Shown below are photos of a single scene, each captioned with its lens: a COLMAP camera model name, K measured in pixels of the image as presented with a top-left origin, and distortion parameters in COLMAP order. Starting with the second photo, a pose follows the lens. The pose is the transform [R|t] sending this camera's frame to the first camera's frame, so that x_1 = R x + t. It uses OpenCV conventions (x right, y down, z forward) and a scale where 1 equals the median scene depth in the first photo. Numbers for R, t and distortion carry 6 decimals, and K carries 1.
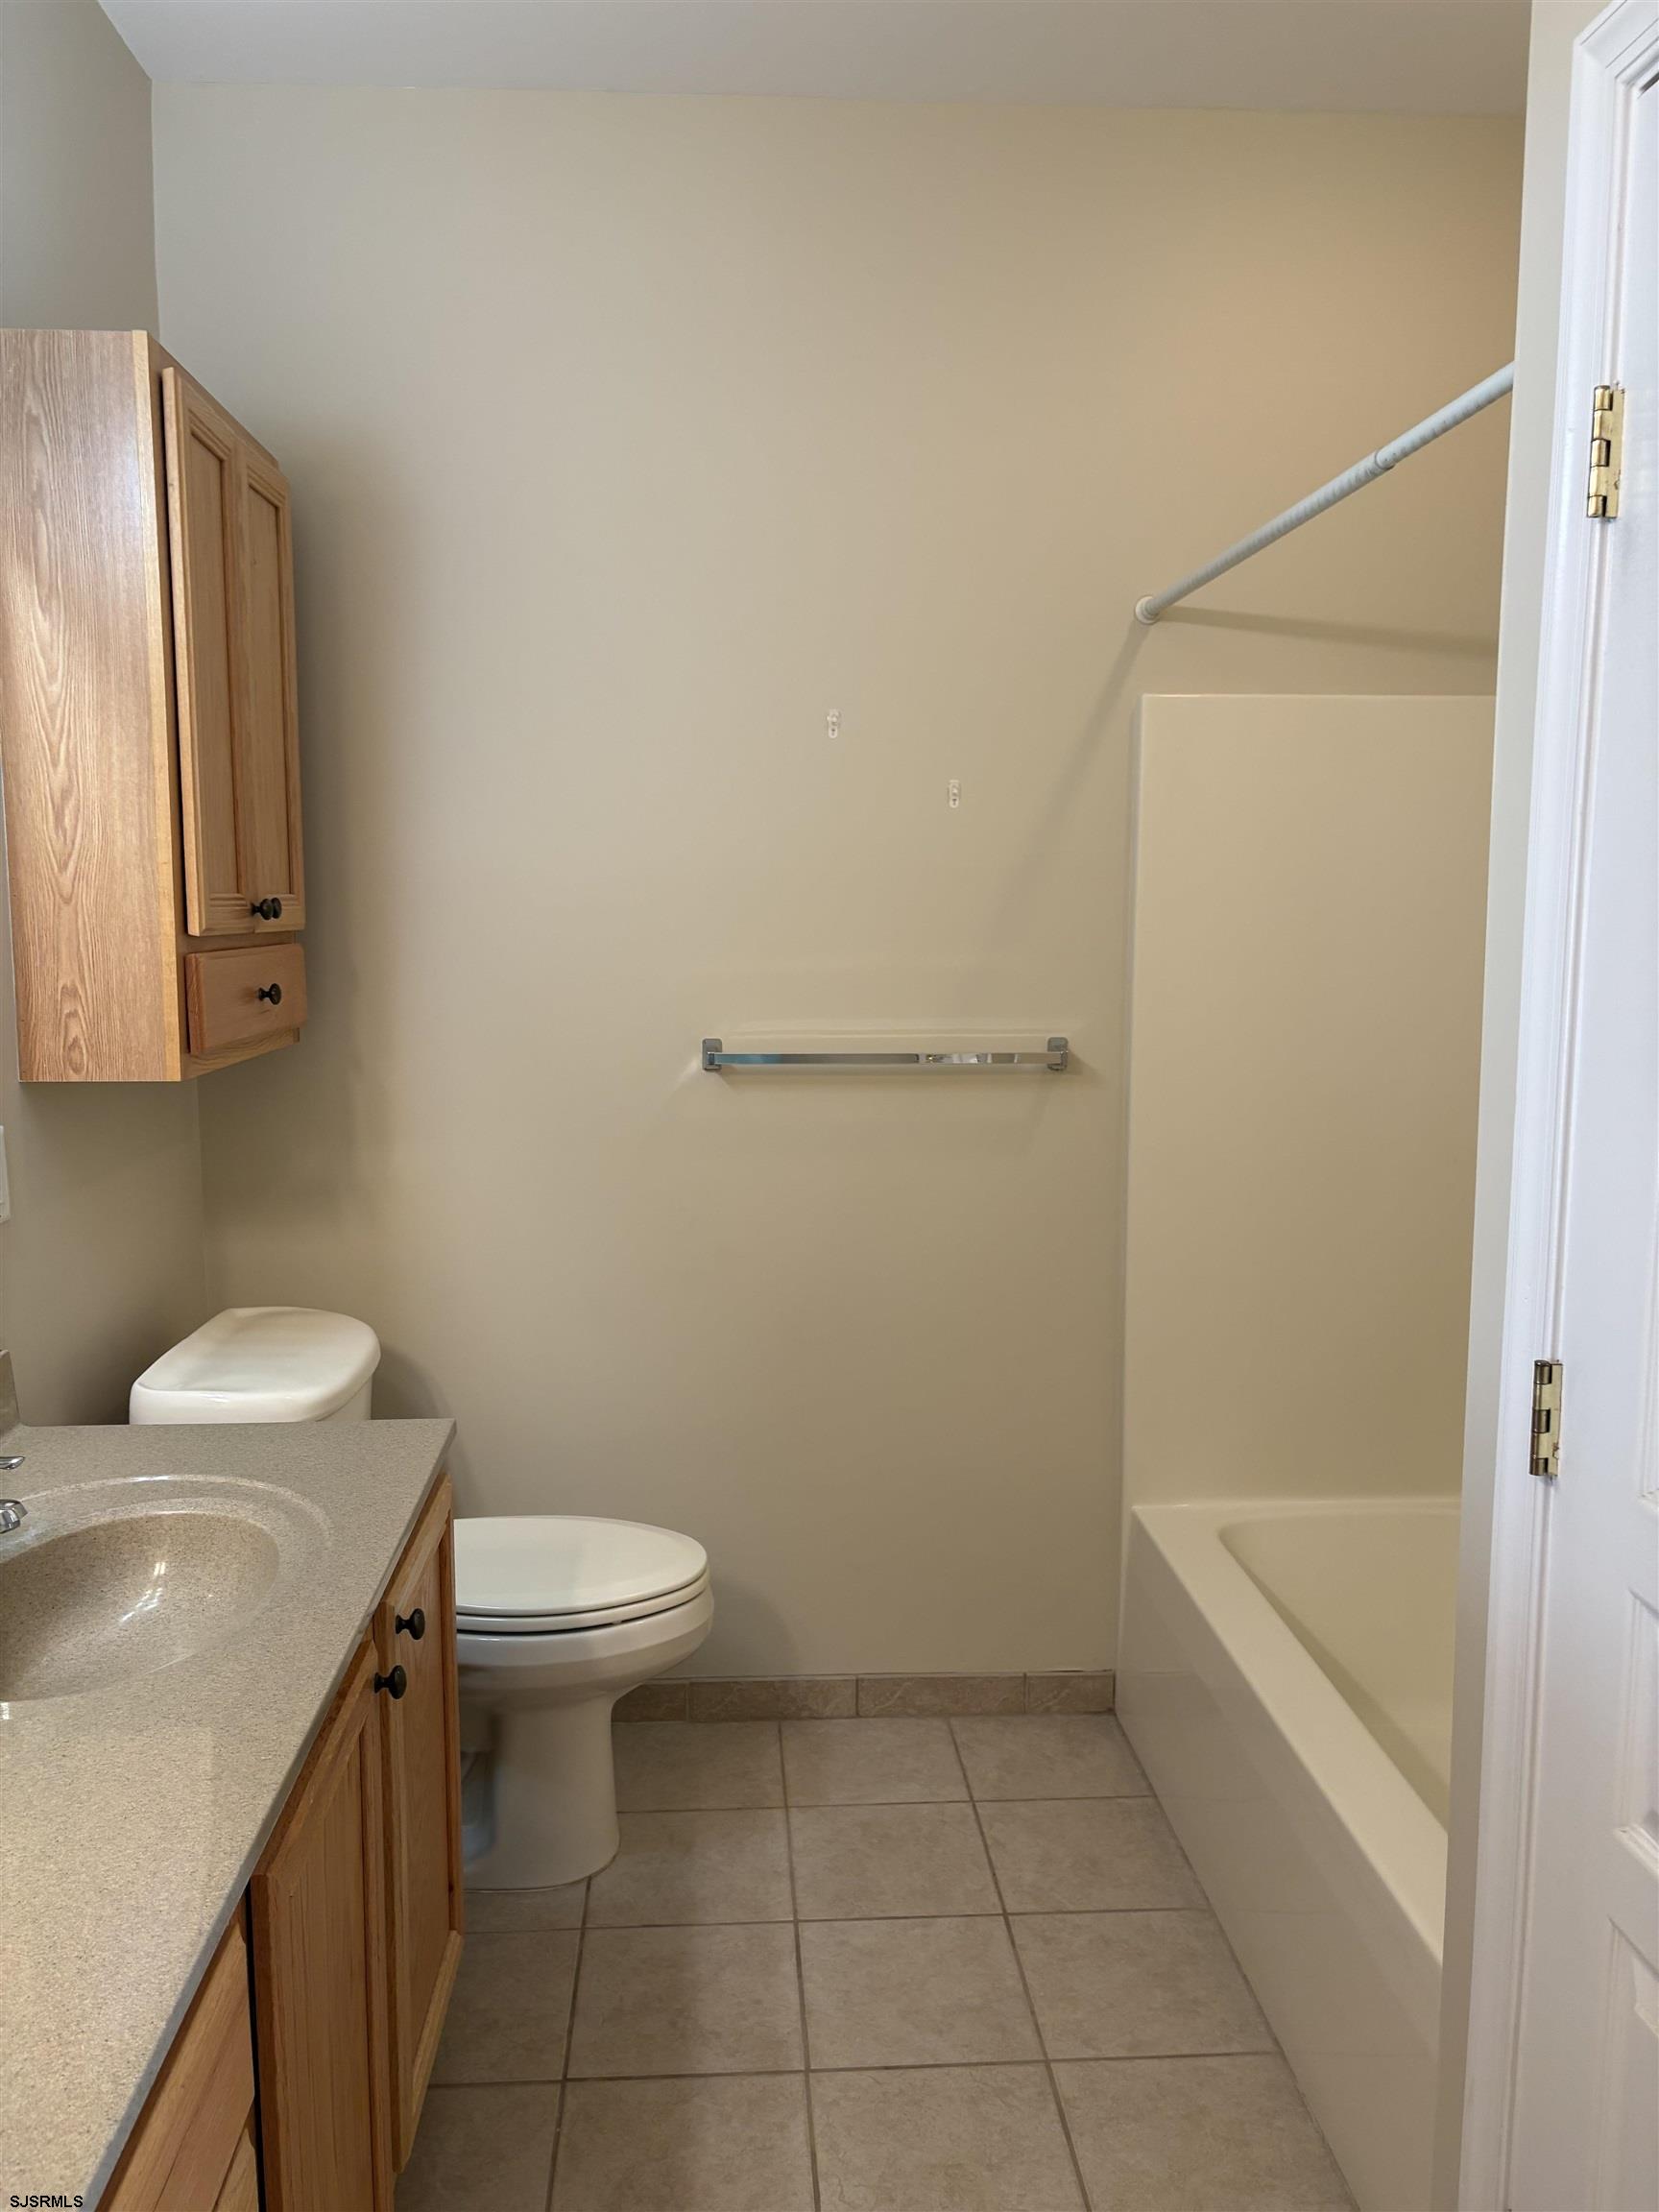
lens RADIAL K [[1684.0, 0, 826.1], [0, 1684.0, 1108.9], [0, 0, 1]] dist [0.048288, -0.029327]
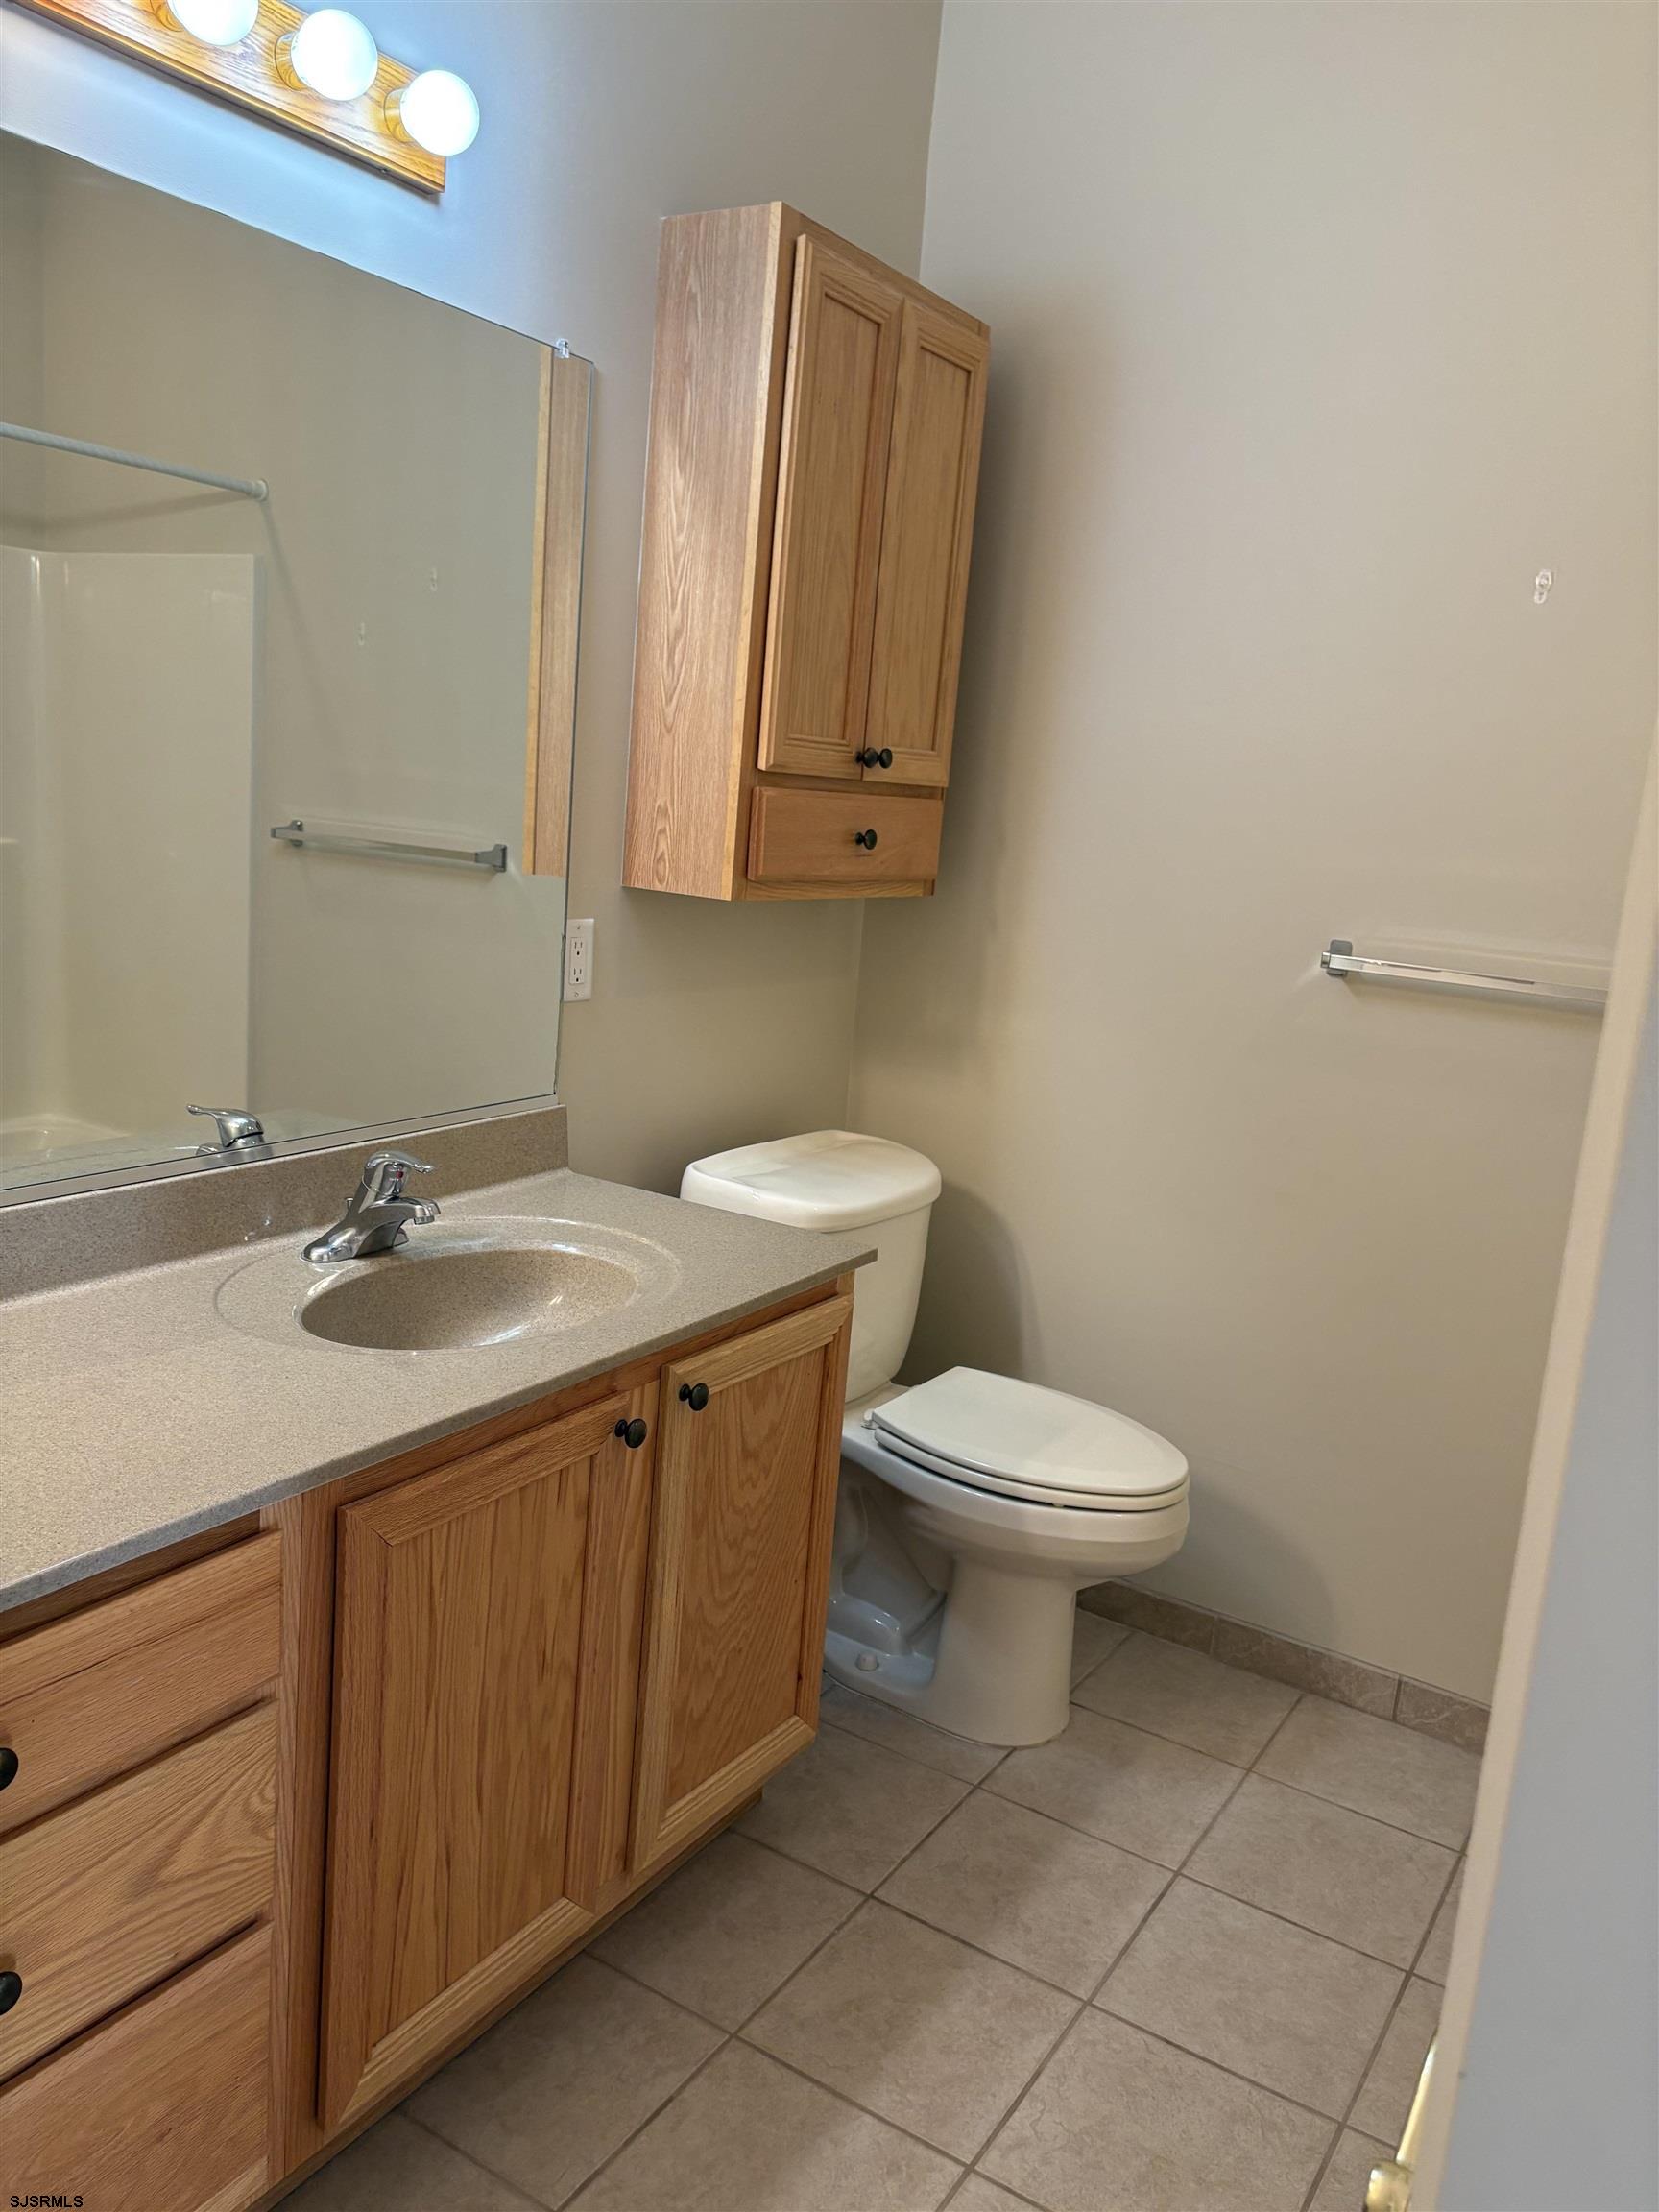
lens RADIAL K [[1684.0, 0, 824.7], [0, 1684.0, 1110.7], [0, 0, 1]] dist [0.048288, -0.029327]
pose [[0.808229, 0.171421, -0.563365, 0.316228], [-0.149766, 0.985072, 0.084878, 0.017095], [0.569505, 0.015771, 0.821837, 0.129069]]
